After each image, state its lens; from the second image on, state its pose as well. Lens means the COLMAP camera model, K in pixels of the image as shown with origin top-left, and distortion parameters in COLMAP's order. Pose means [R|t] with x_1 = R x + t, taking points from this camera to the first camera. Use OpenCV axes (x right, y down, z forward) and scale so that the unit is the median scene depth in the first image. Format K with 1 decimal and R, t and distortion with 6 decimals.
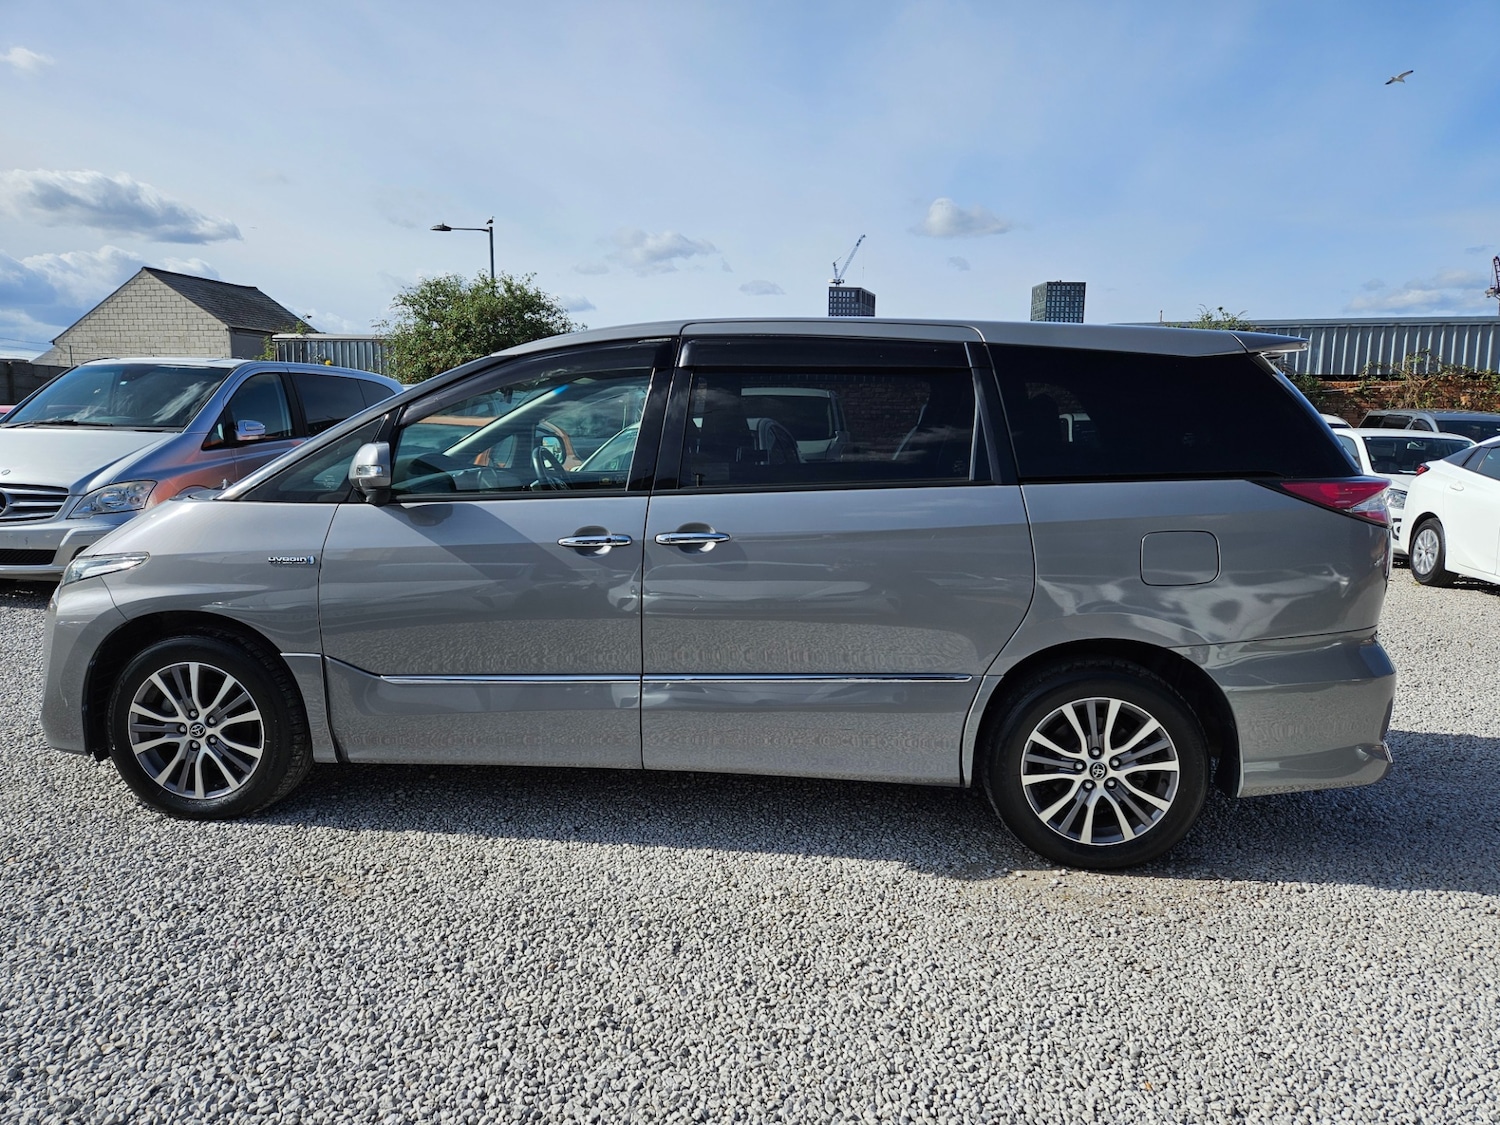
lens RADIAL K [[1029.7, 0, 743.4], [0, 1029.7, 555.6], [0, 0, 1]] dist [0.066558, -0.048662]
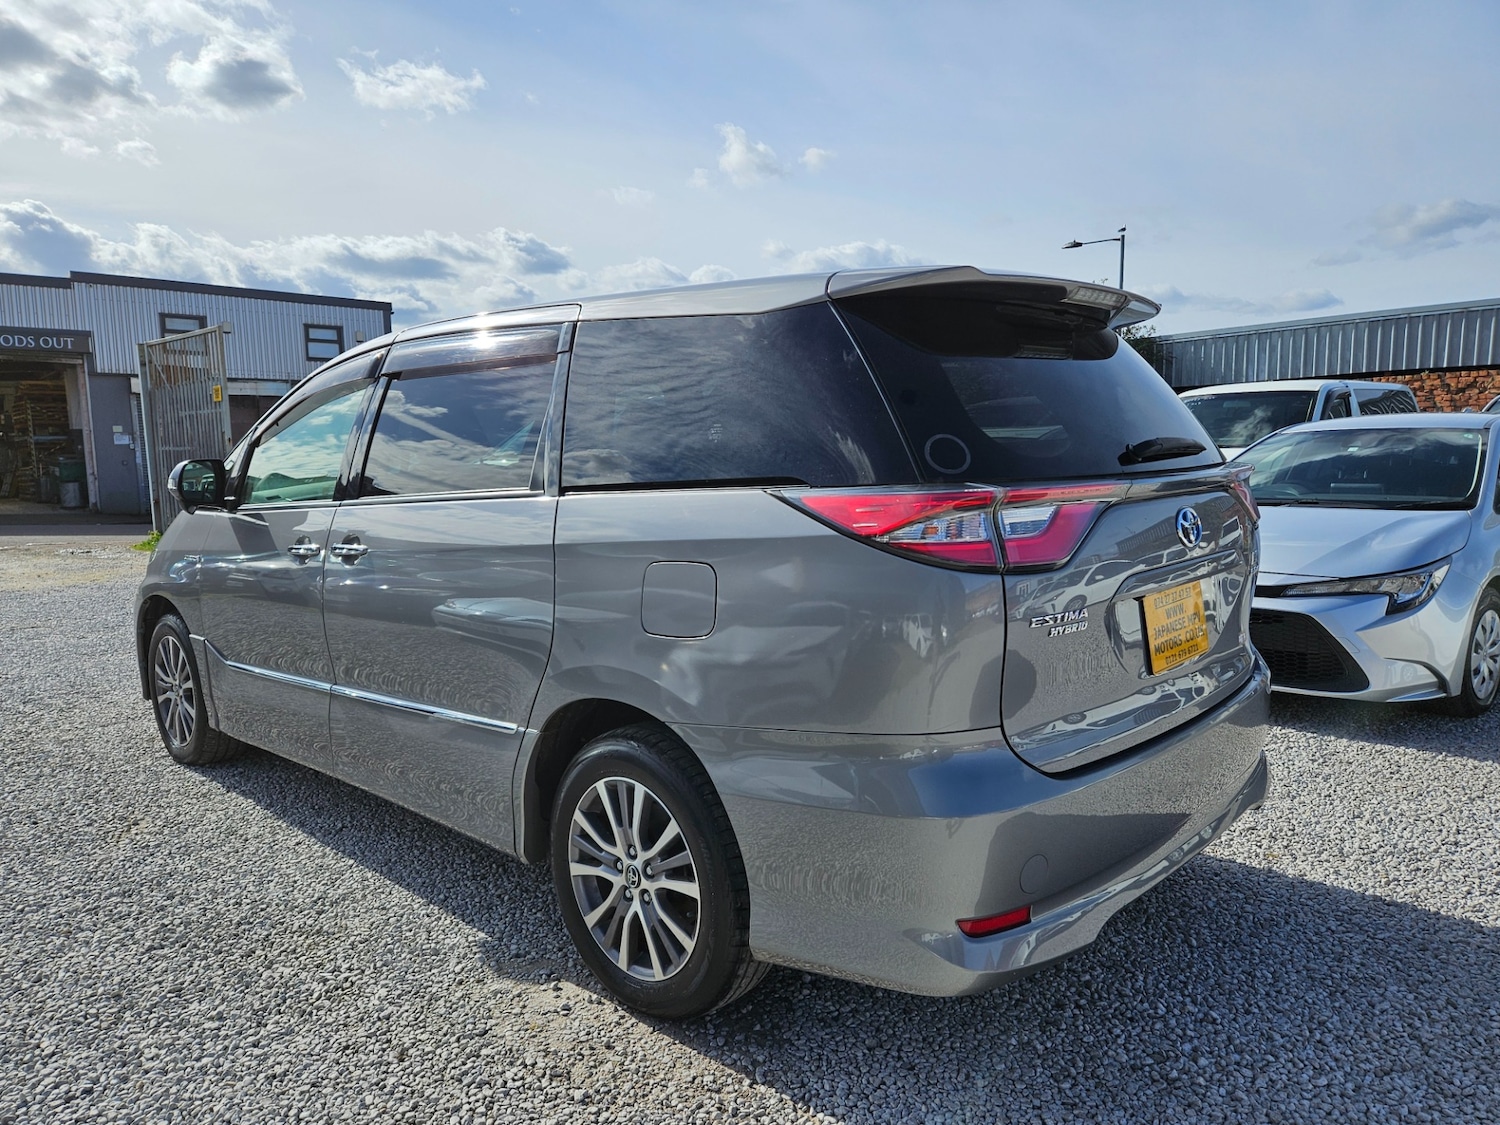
lens RADIAL K [[1029.7, 0, 746.8], [0, 1029.7, 568.8], [0, 0, 1]] dist [0.066558, -0.048662]
pose [[0.787602, 0.042242, -0.614734, 0.792311], [-0.047420, 0.998844, 0.007881, -0.023403], [0.614356, 0.022944, 0.788695, 0.419879]]
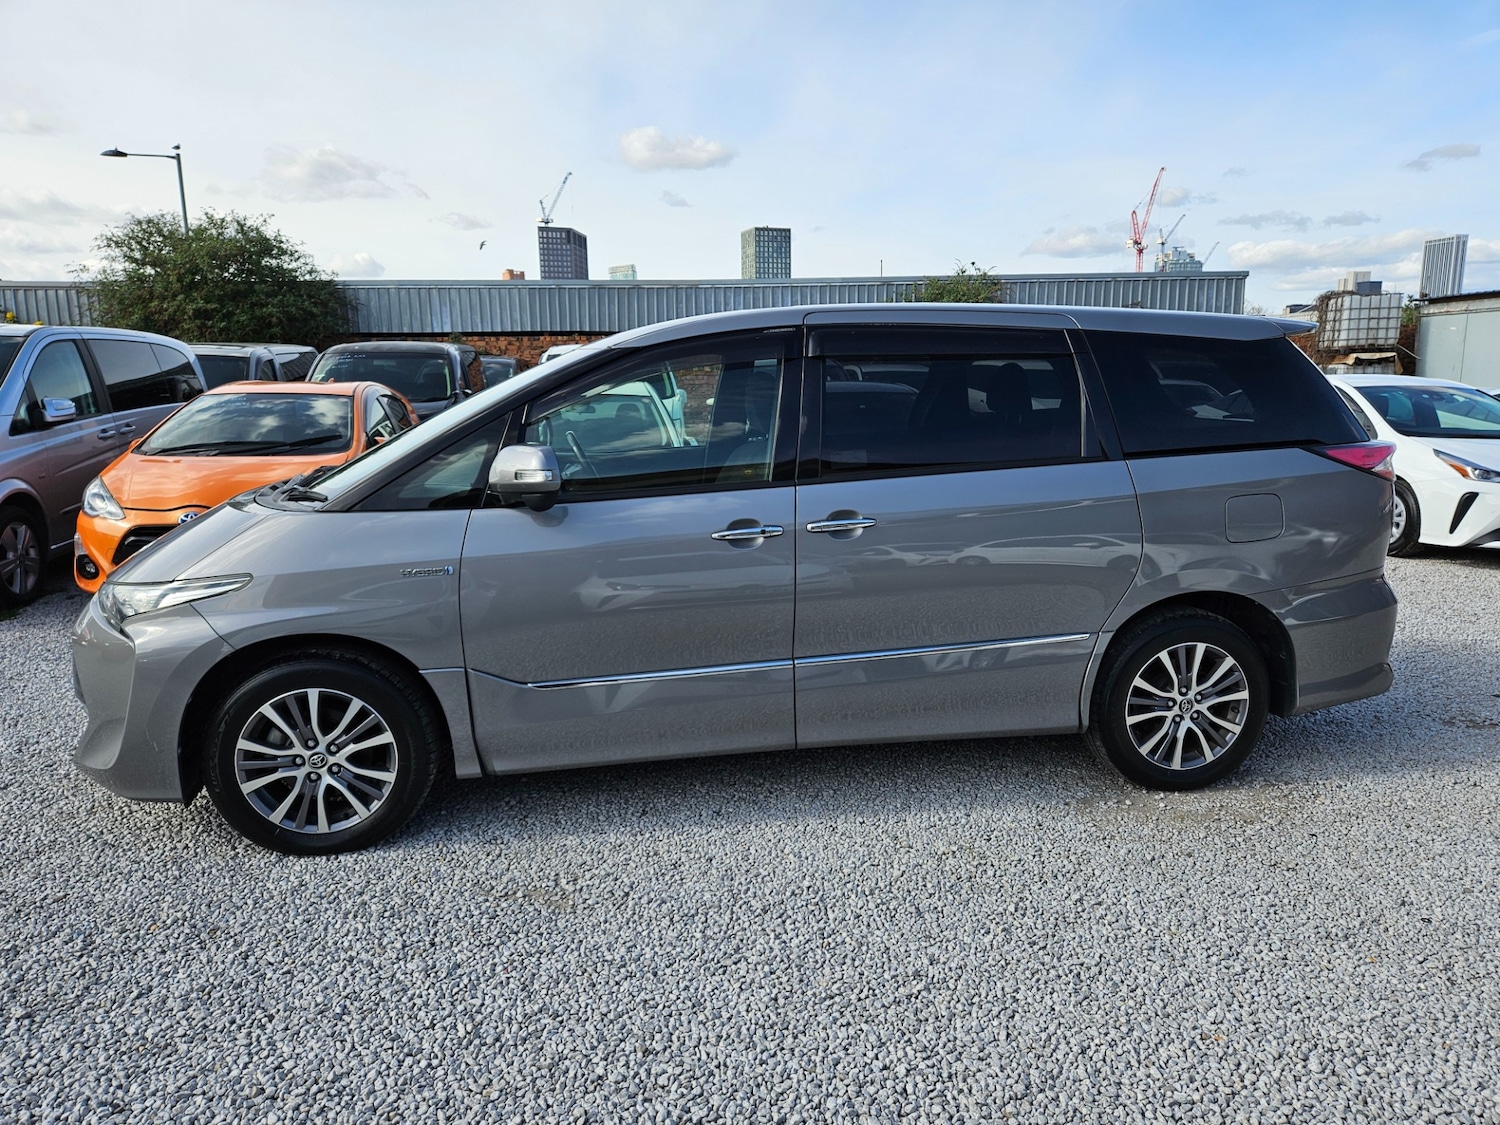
lens RADIAL K [[1029.7, 0, 748.2], [0, 1029.7, 570.1], [0, 0, 1]] dist [0.066558, -0.048662]
pose [[0.964012, -0.069404, 0.256640, -0.382269], [0.052758, 0.996066, 0.071198, -0.047190], [-0.260572, -0.055096, 0.963881, 0.018167]]
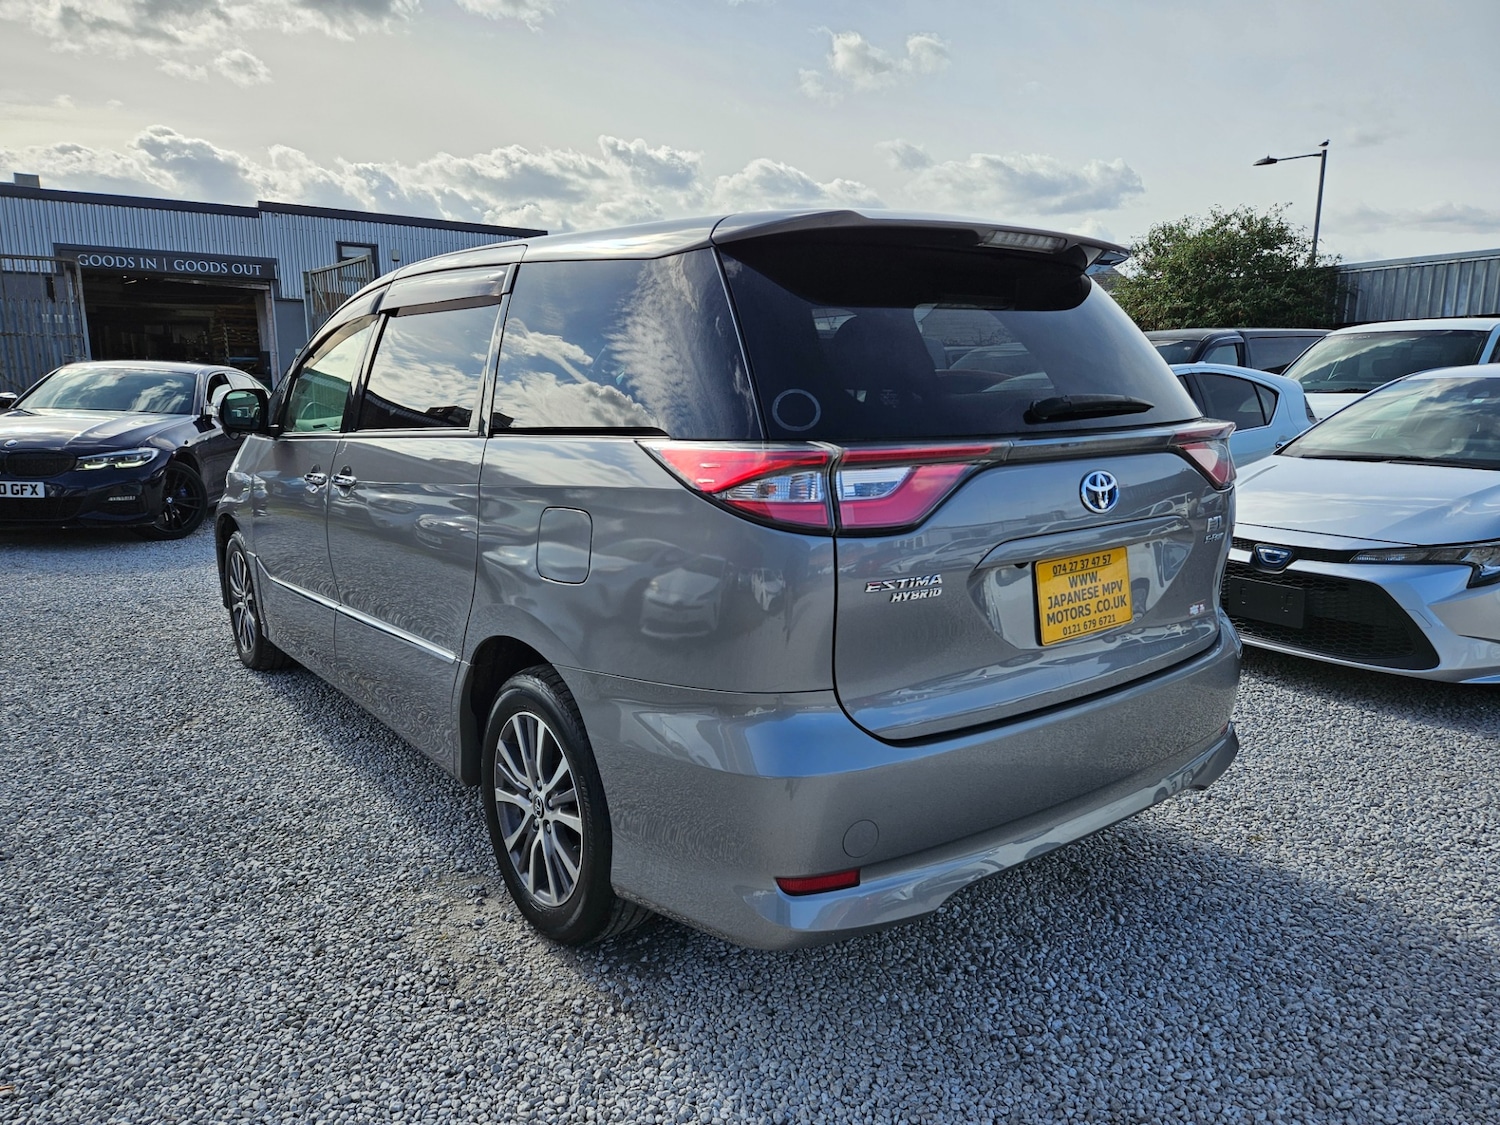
lens RADIAL K [[1029.7, 0, 745.0], [0, 1029.7, 567.4], [0, 0, 1]] dist [0.066558, -0.048662]
pose [[0.681552, 0.117070, -0.722344, 0.914928], [-0.083219, 0.993116, 0.082435, -0.046119], [0.727022, 0.003929, 0.686603, 0.532644]]
